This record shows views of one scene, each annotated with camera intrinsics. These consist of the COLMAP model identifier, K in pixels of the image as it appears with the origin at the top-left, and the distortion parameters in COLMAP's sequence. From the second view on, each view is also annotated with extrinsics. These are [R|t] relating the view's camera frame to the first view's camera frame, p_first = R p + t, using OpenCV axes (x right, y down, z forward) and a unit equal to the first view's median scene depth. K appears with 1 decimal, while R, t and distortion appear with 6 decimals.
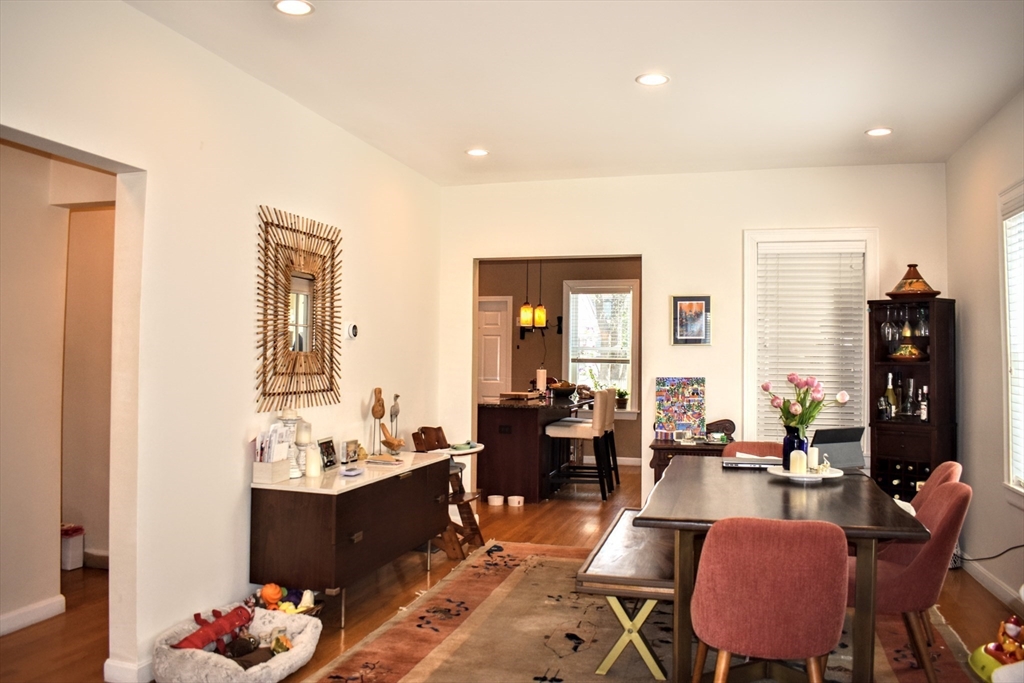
lens RADIAL K [[830.8, 0, 512.0], [0, 830.8, 341.5], [0, 0, 1]] dist [-0.091719, 0.001349]
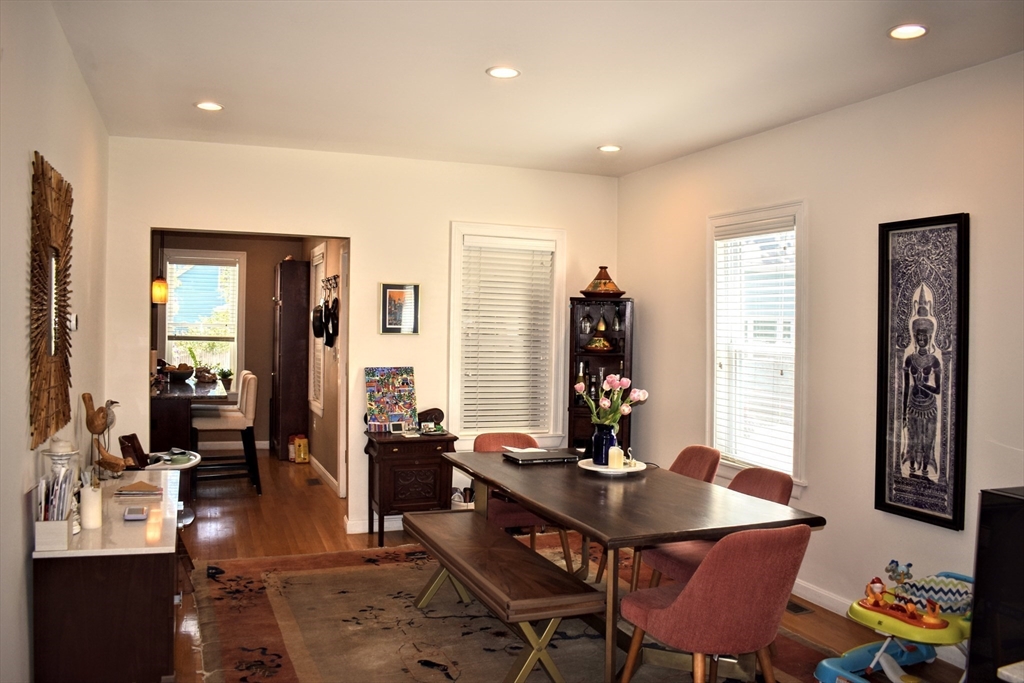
lens RADIAL K [[806.6, 0, 512.0], [0, 806.6, 341.5], [0, 0, 1]] dist [-0.091632, 0.006650]
pose [[0.800851, -0.002955, 0.598856, -0.254229], [-0.025302, 0.998928, 0.038765, -0.027914], [-0.598329, -0.046197, 0.799918, 0.156854]]
